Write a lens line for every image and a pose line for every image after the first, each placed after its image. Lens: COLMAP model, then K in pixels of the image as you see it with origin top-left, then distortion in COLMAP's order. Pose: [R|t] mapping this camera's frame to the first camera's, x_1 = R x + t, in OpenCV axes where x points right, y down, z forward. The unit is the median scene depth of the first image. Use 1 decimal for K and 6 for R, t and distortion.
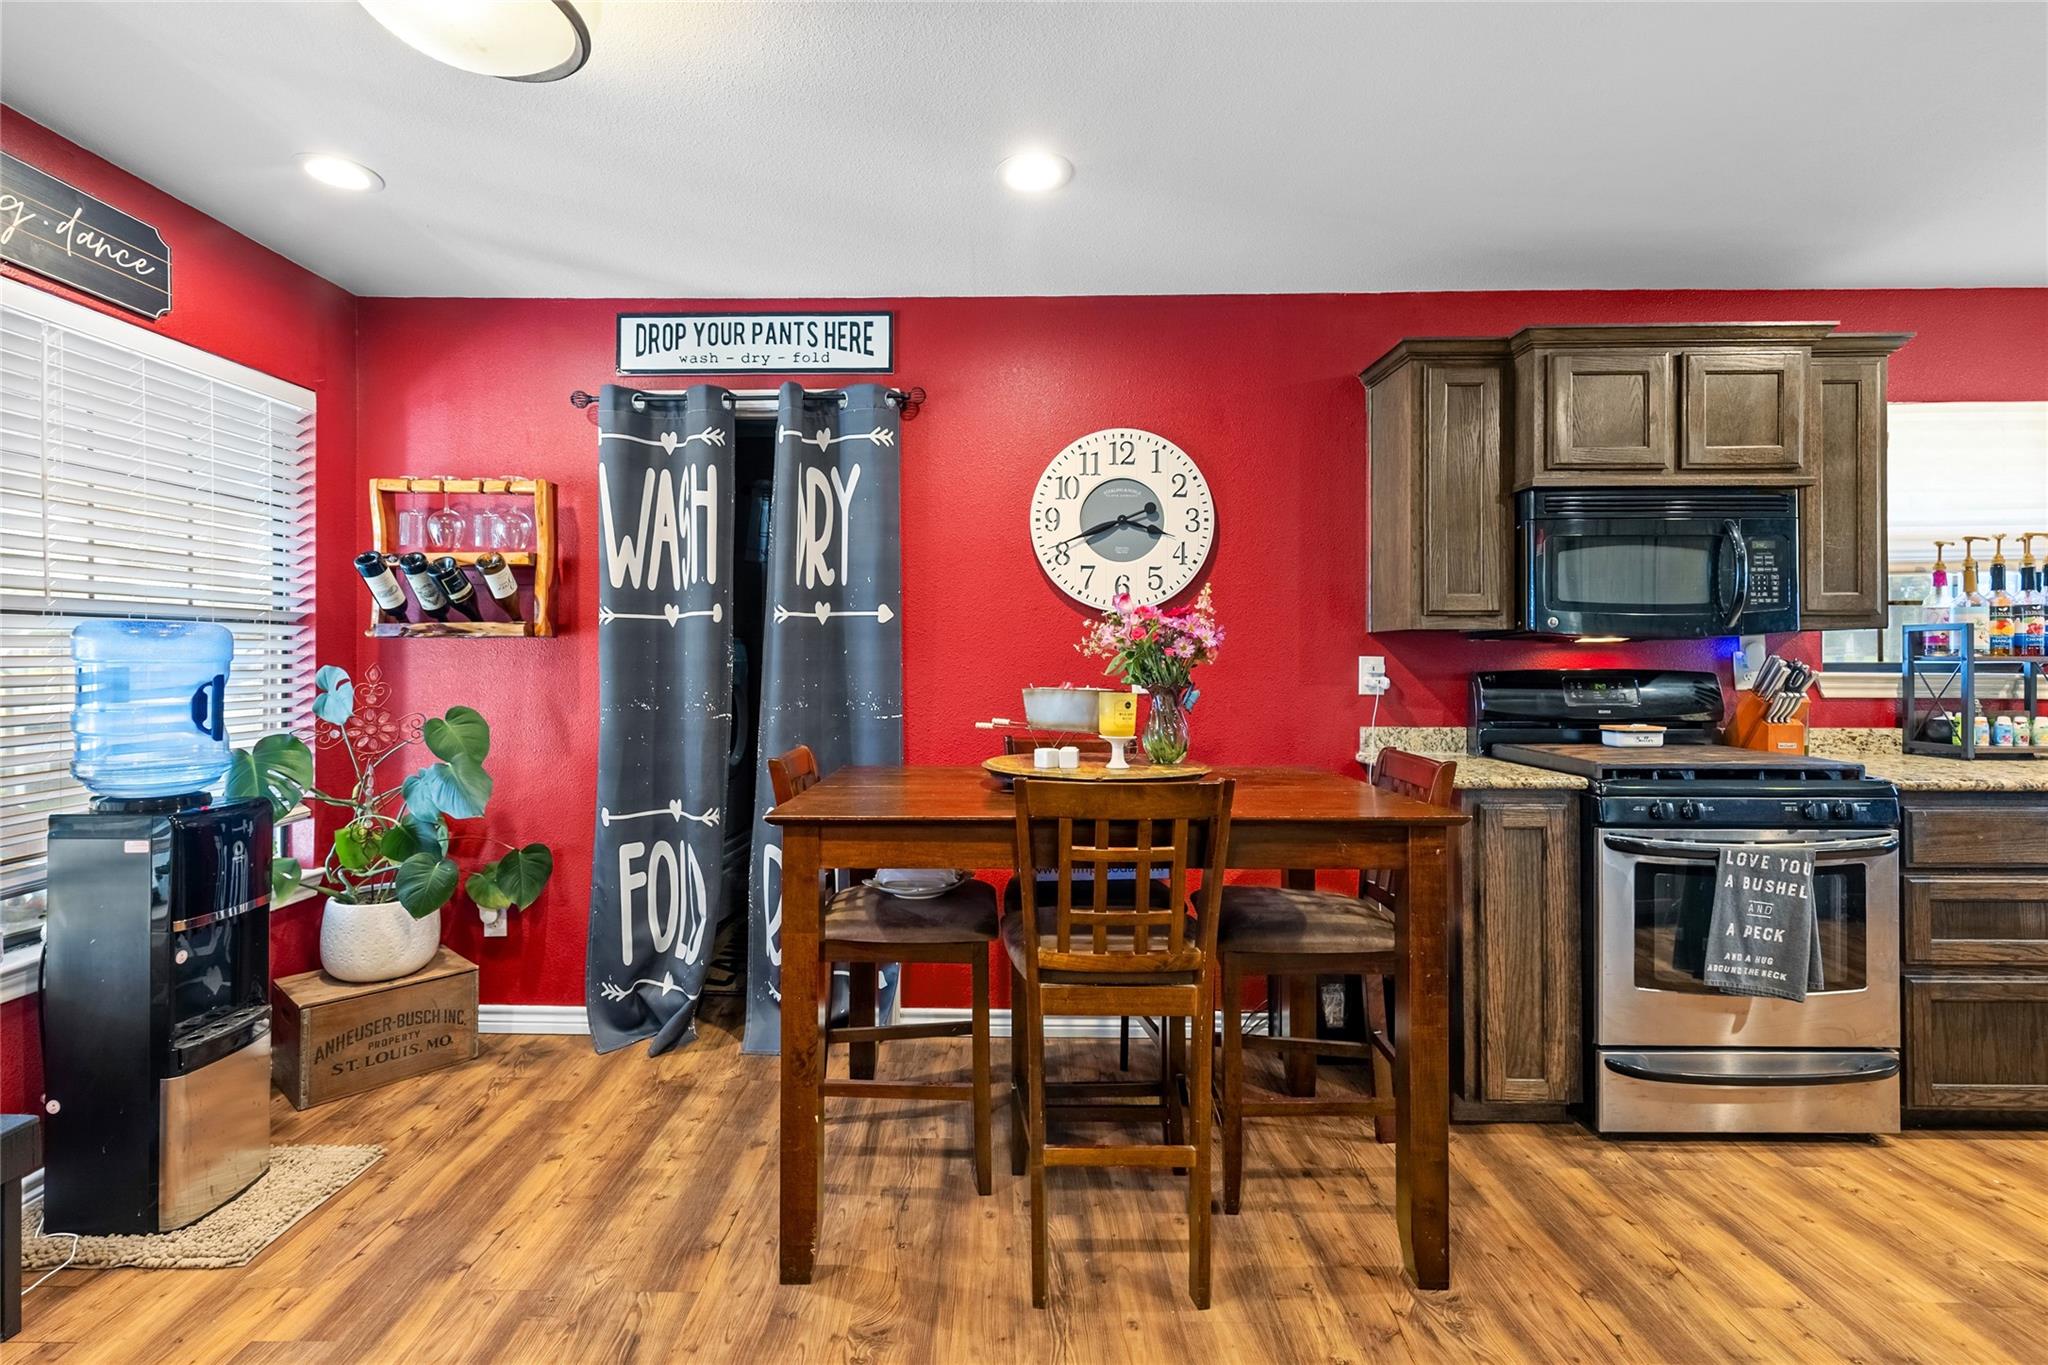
lens RADIAL K [[918.3, 0, 1003.0], [0, 918.3, 648.7], [0, 0, 1]] dist [0.001519, -0.001233]
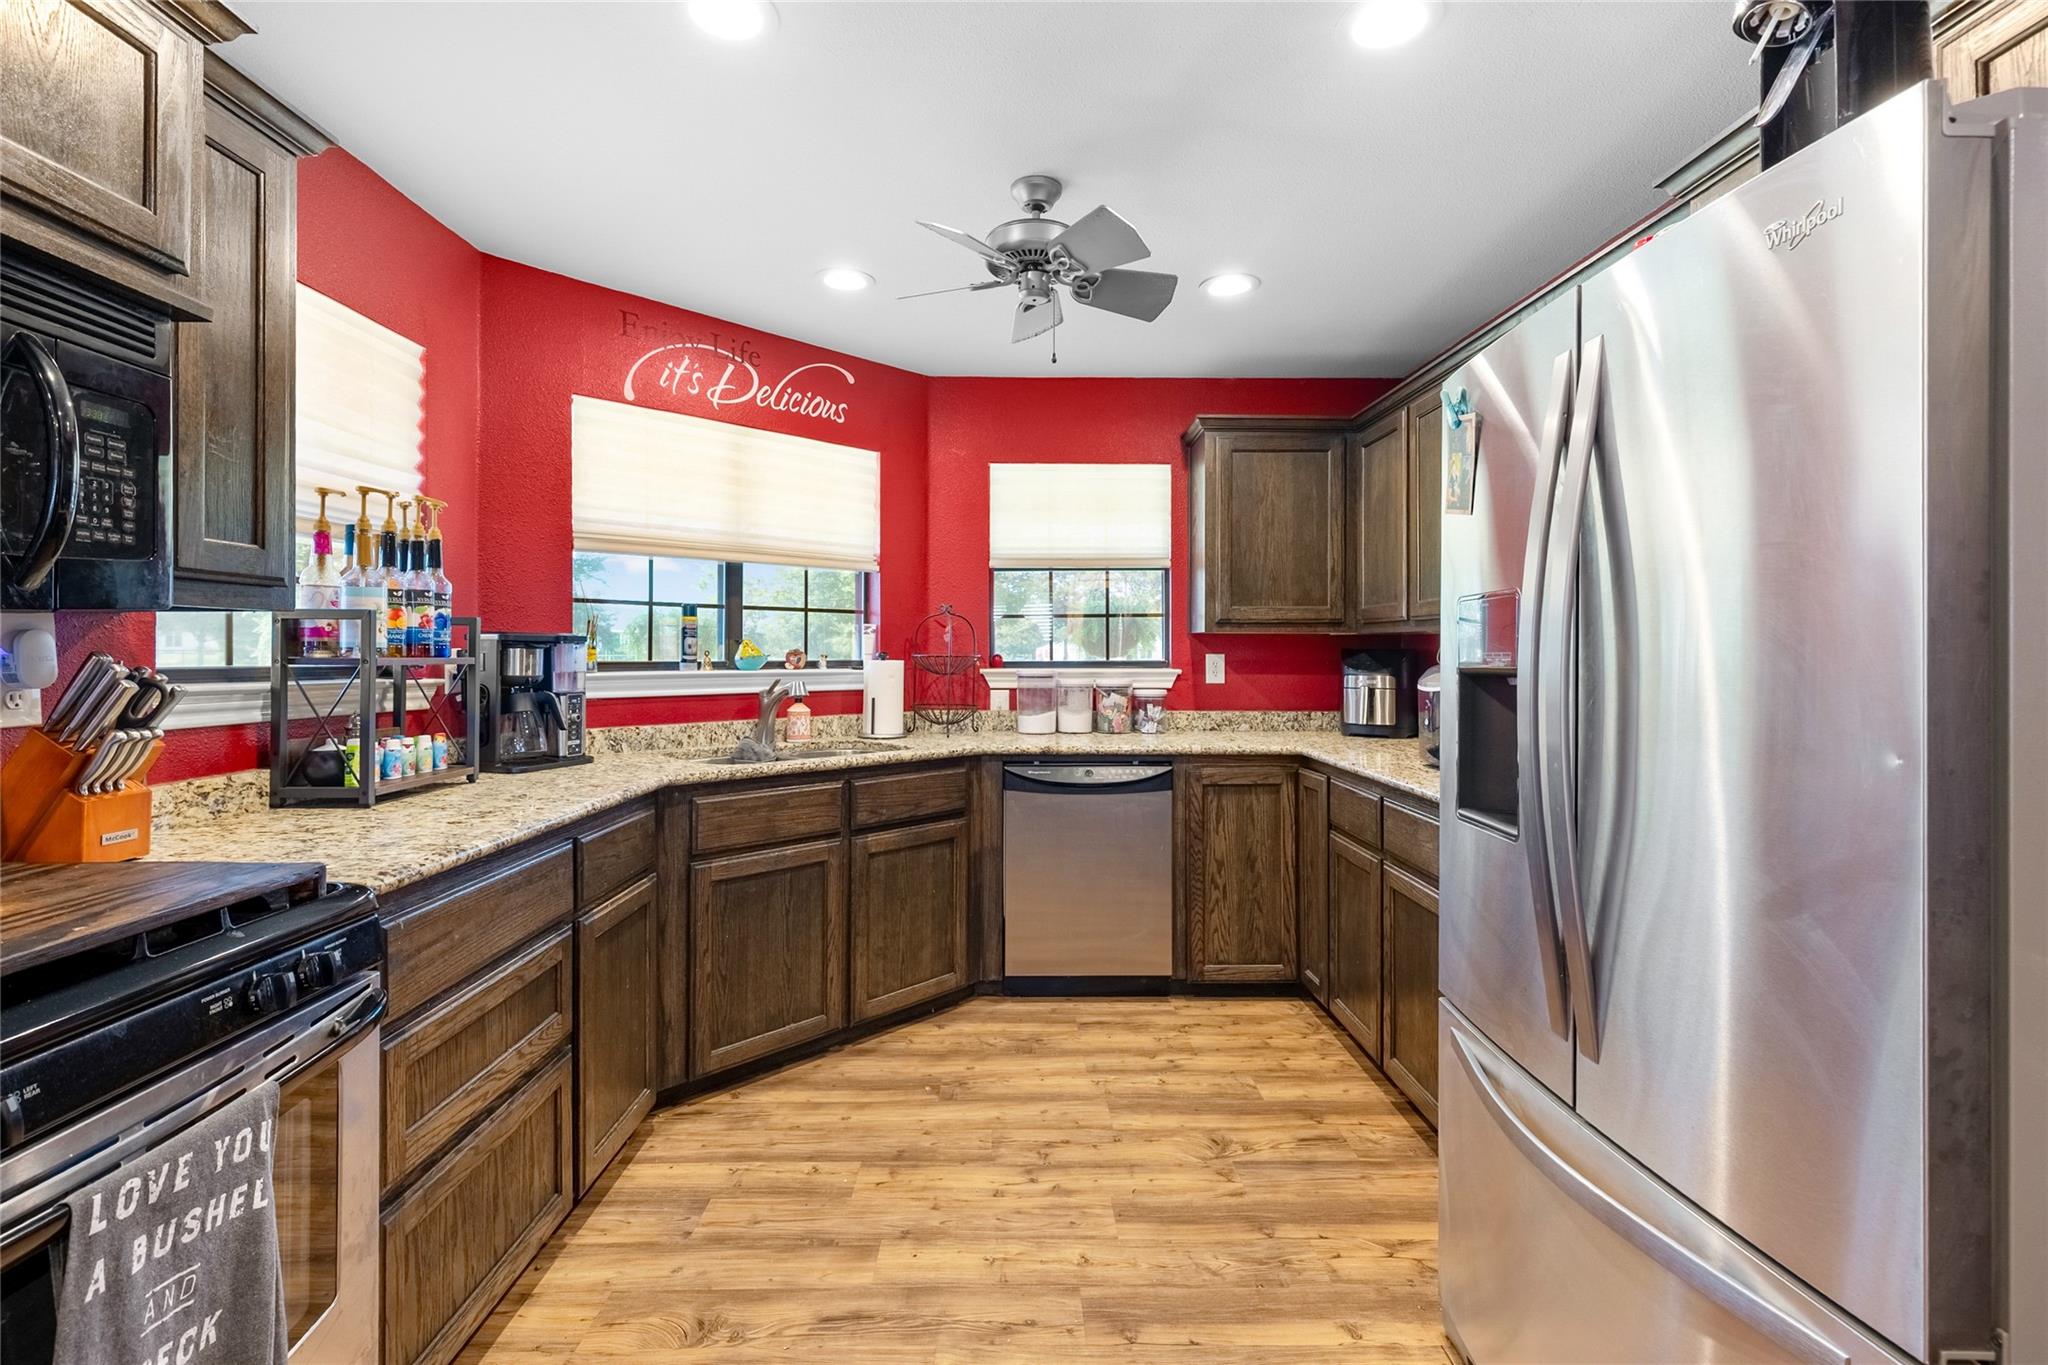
lens RADIAL K [[929.1, 0, 1020.7], [0, 929.1, 659.1], [0, 0, 1]] dist [0.006851, -0.001434]
pose [[-0.023934, -0.003043, 0.999709, 0.318802], [-0.013866, 0.999900, 0.002712, 0.000632], [-0.999617, -0.013797, -0.023974, 0.500275]]
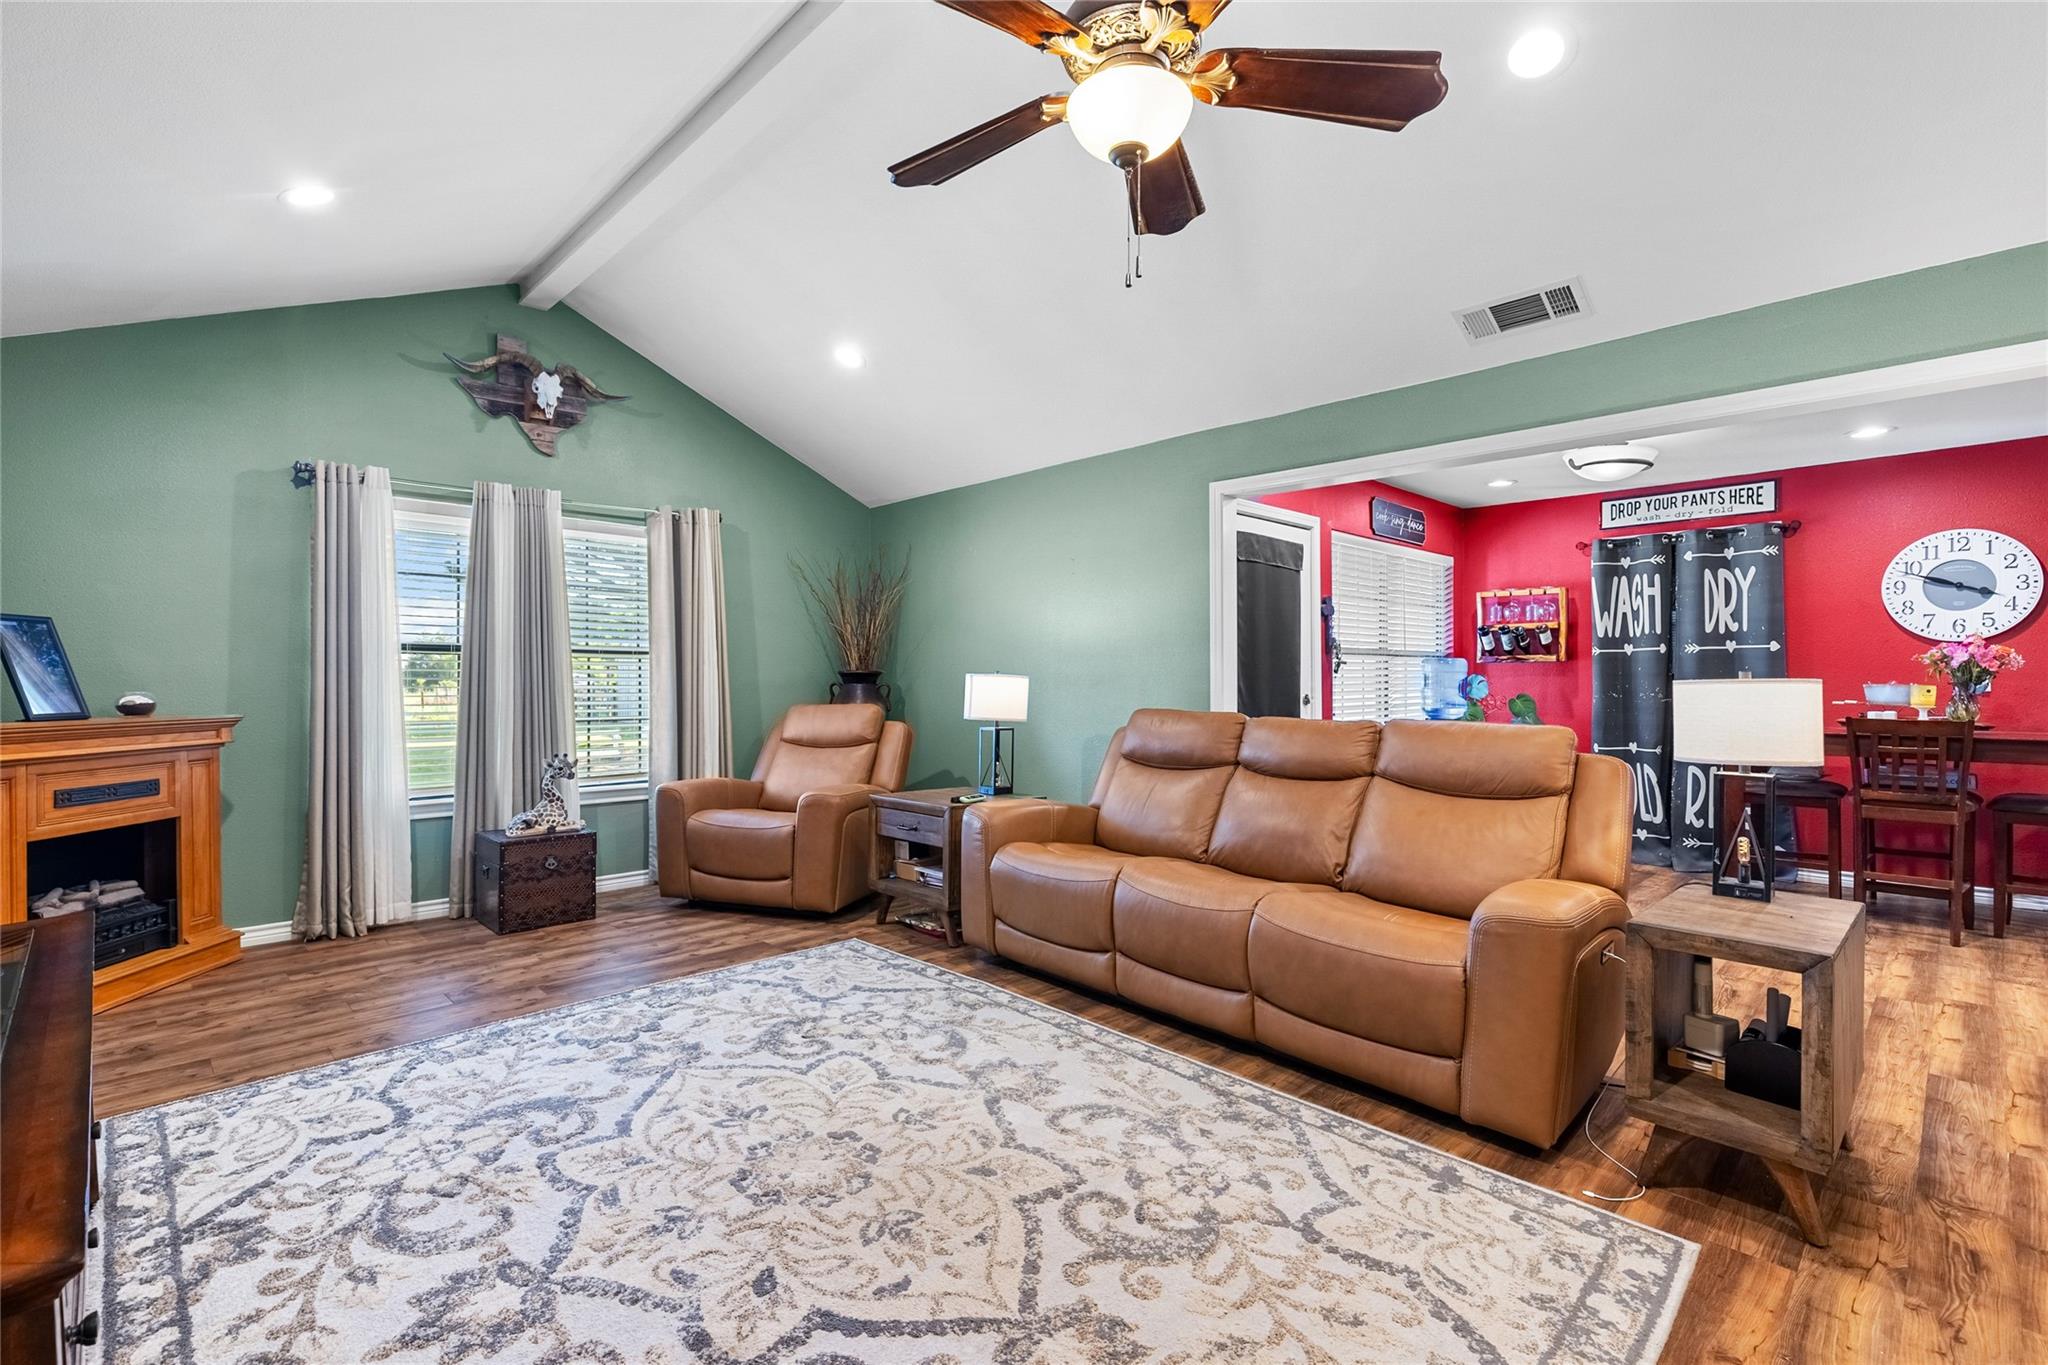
lens RADIAL K [[918.1, 0, 1014.4], [0, 918.1, 682.3], [0, 0, 1]] dist [0.003150, 0.000100]
pose [[0.701574, 0.001805, -0.712594, 0.123942], [0.007833, 0.999917, 0.010245, 0.003254], [0.712554, -0.012769, 0.701502, -1.414794]]
